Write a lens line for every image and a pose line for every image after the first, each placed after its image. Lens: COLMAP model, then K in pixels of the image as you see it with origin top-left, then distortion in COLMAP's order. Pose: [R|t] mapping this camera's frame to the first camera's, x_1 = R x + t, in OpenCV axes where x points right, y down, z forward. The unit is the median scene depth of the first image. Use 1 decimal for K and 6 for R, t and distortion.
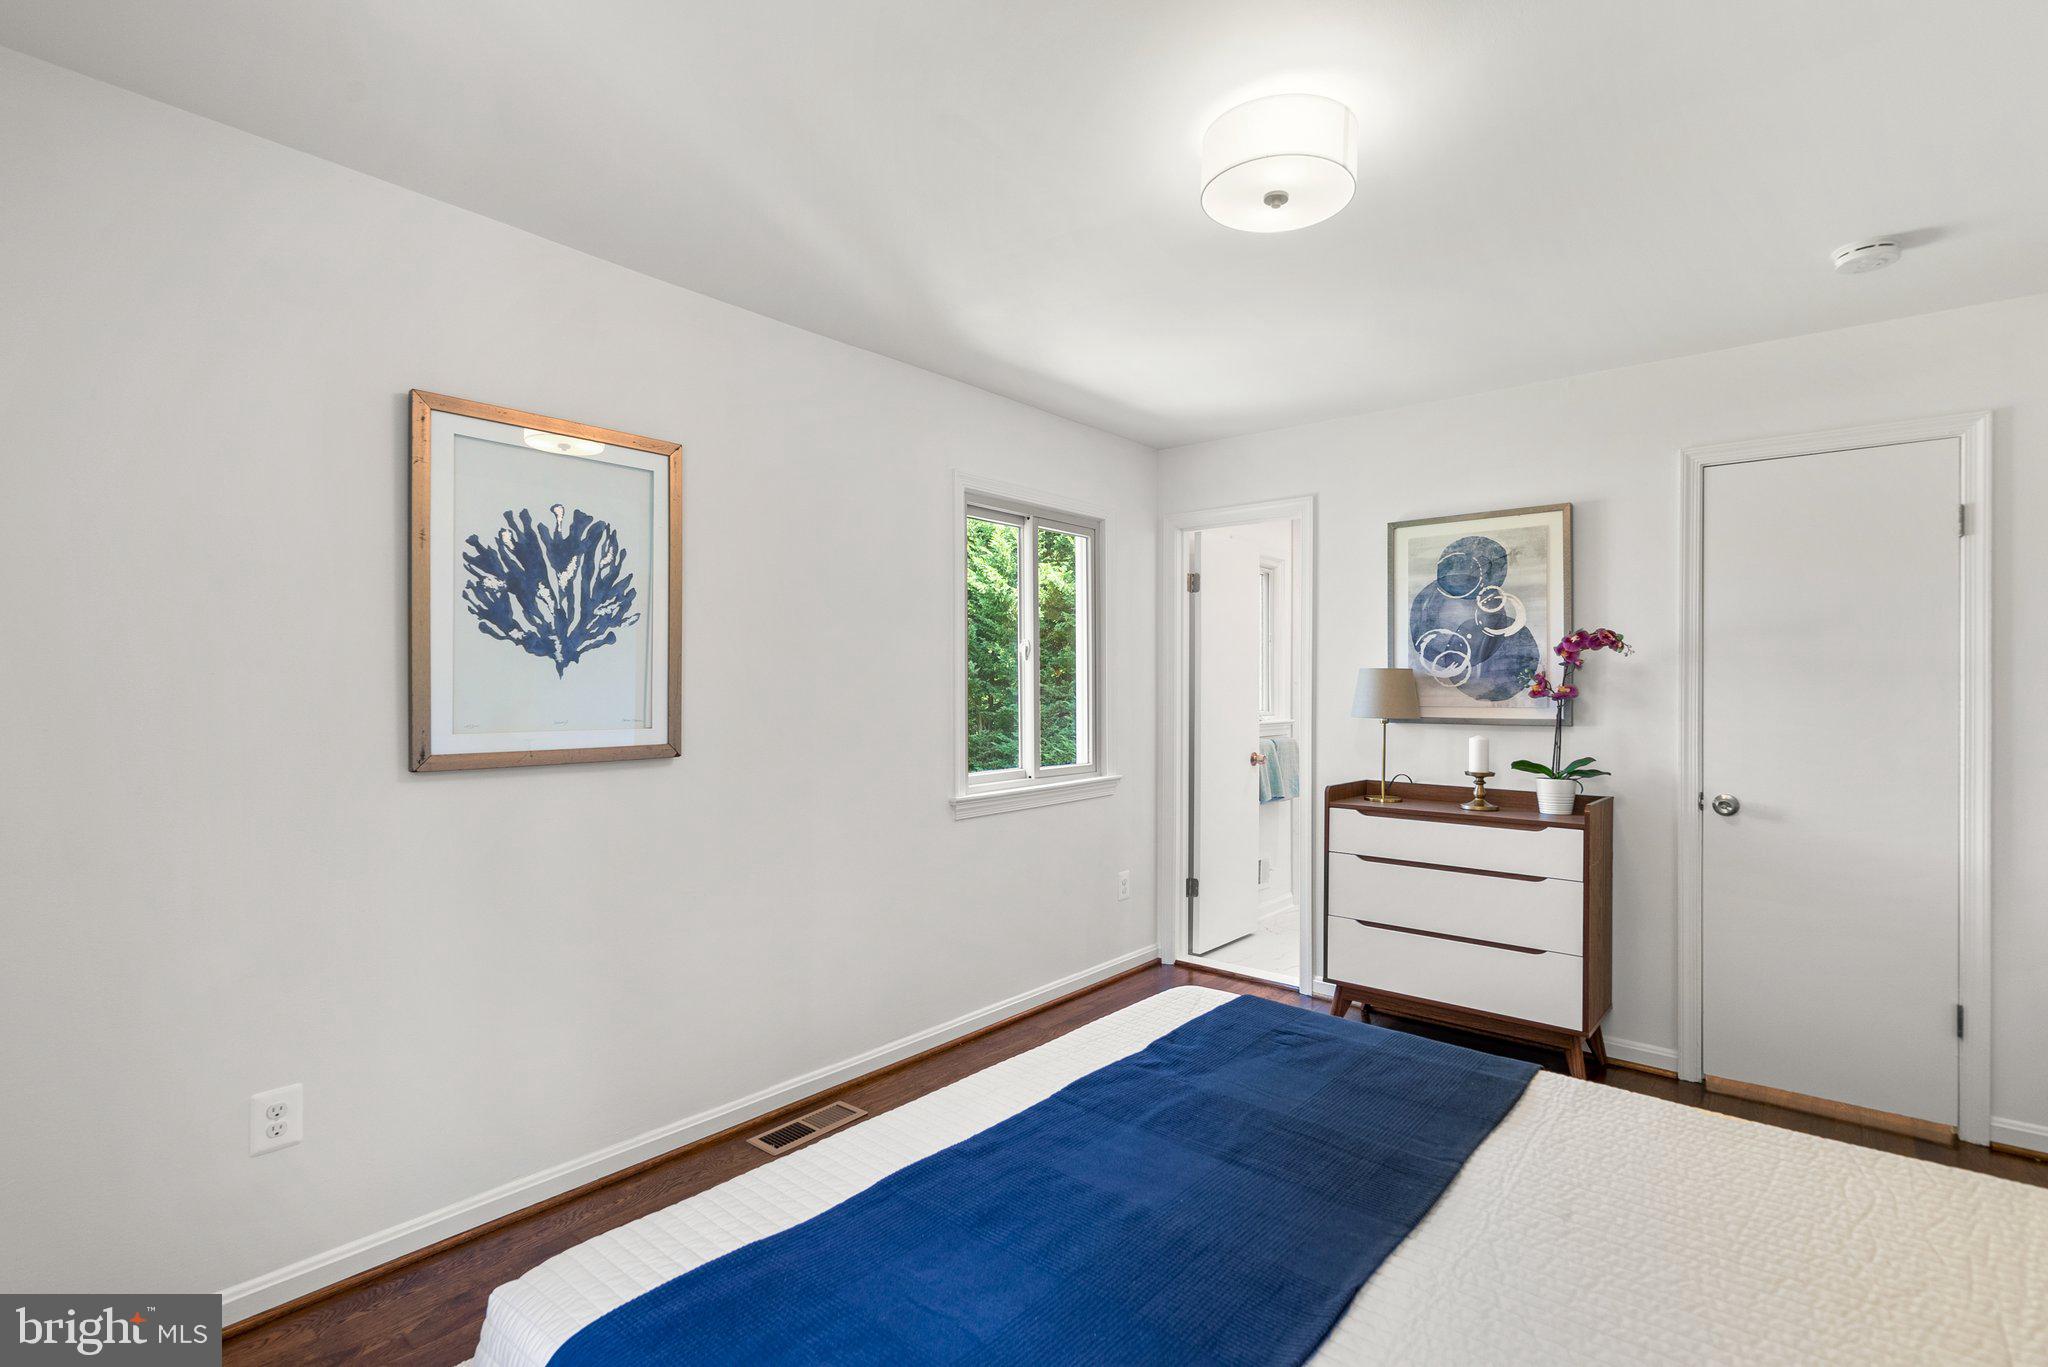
lens RADIAL K [[961.3, 0, 1018.3], [0, 961.3, 685.6], [0, 0, 1]] dist [-0.002487, 0.004501]
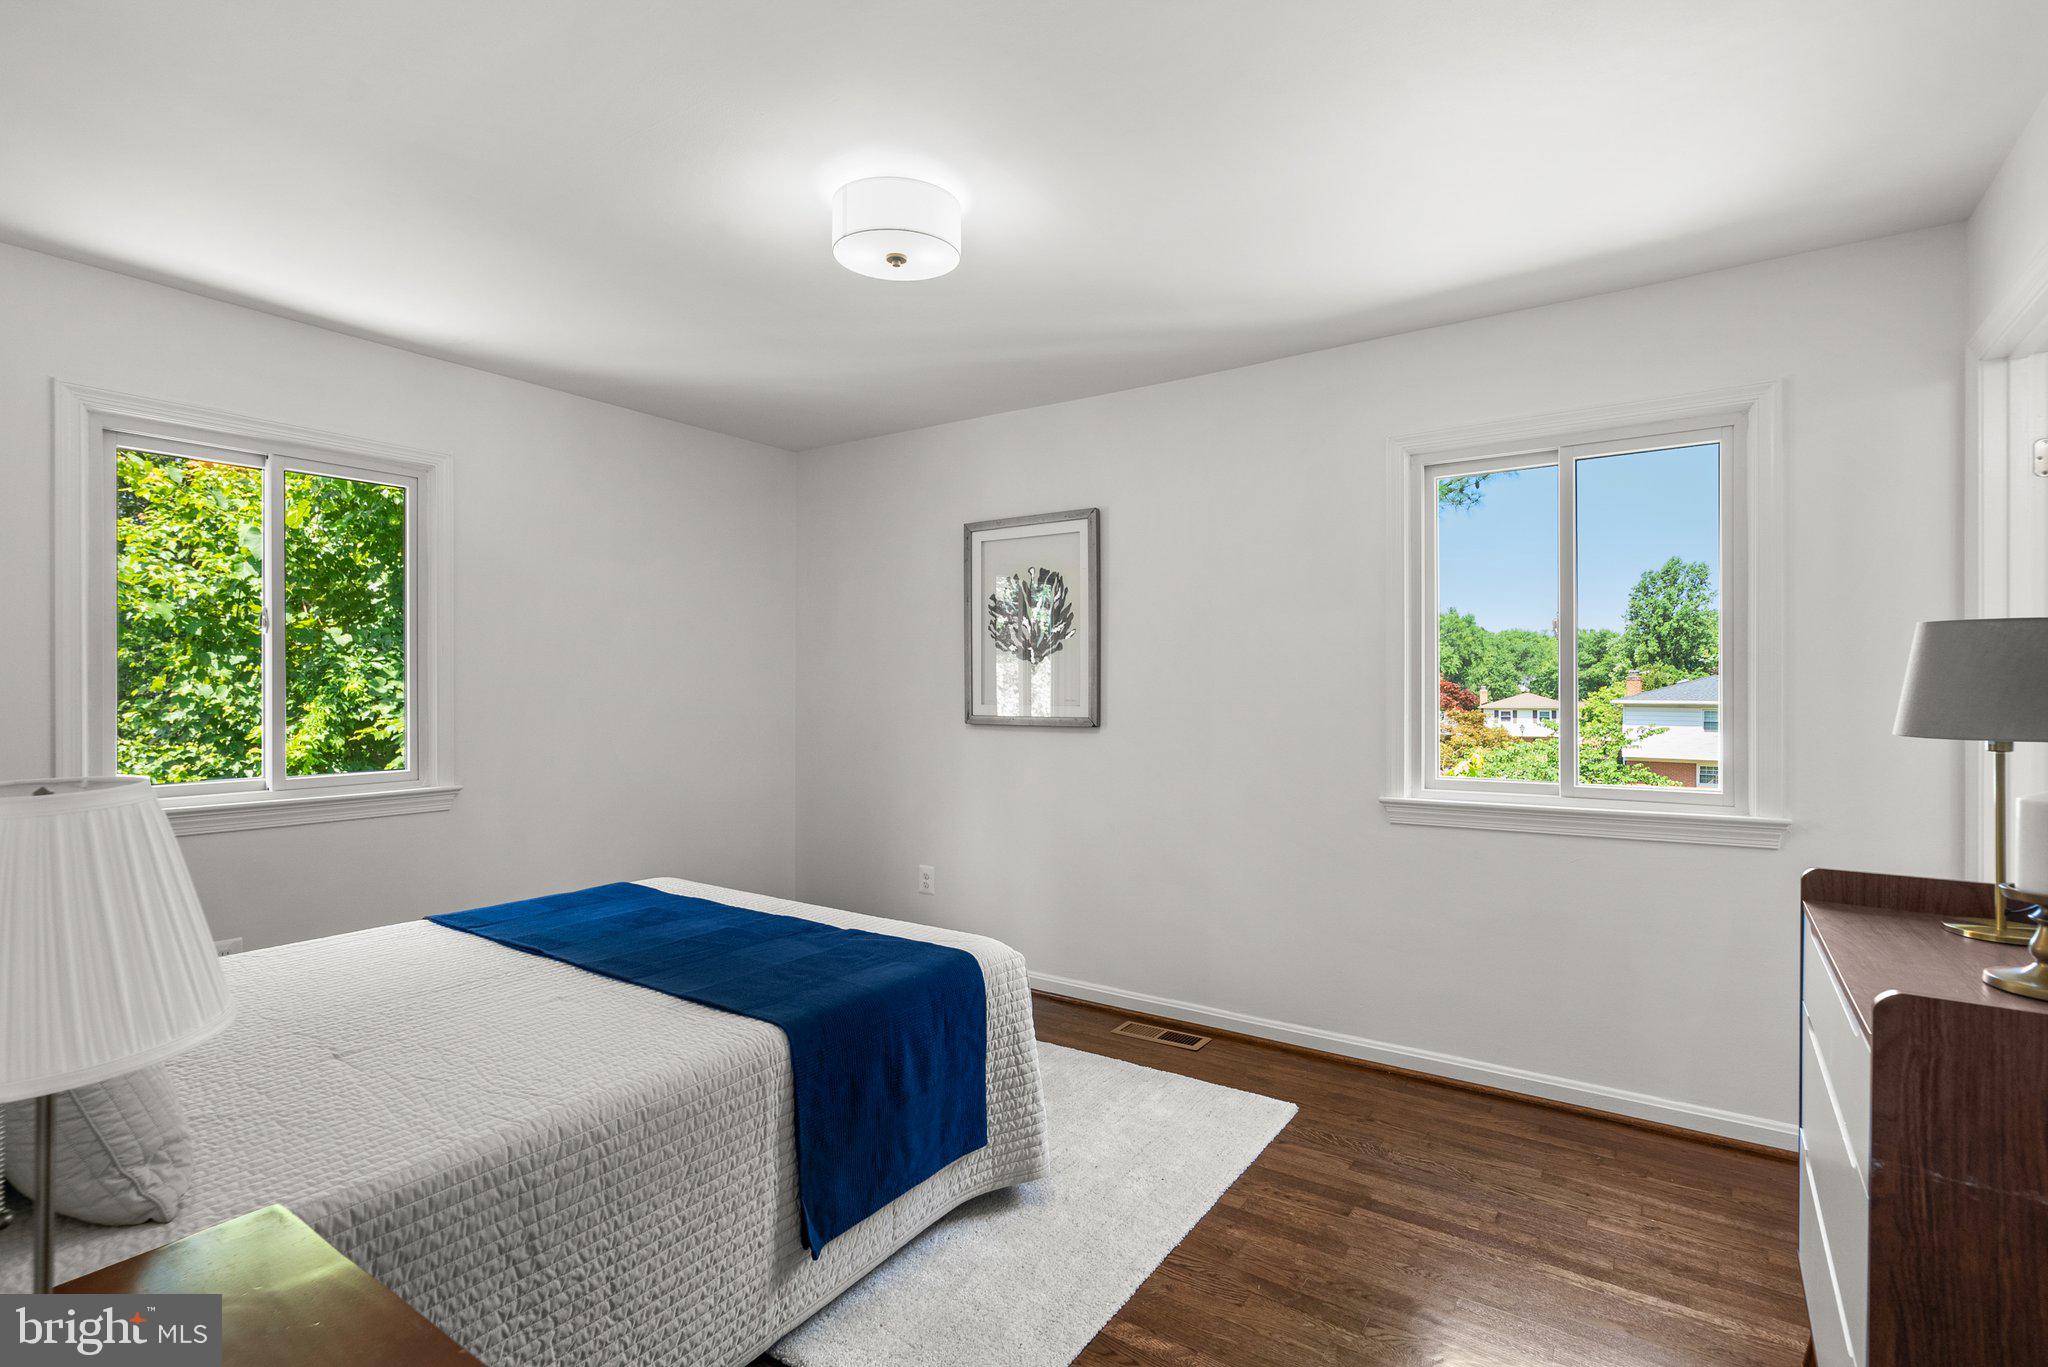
lens RADIAL K [[961.3, 0, 1025.9], [0, 961.3, 685.0], [0, 0, 1]] dist [-0.002487, 0.004501]
pose [[0.116939, -0.000696, -0.993139, 1.143021], [0.001206, 0.999999, -0.000558, 0.013497], [0.993138, -0.001132, 0.116940, 0.796934]]
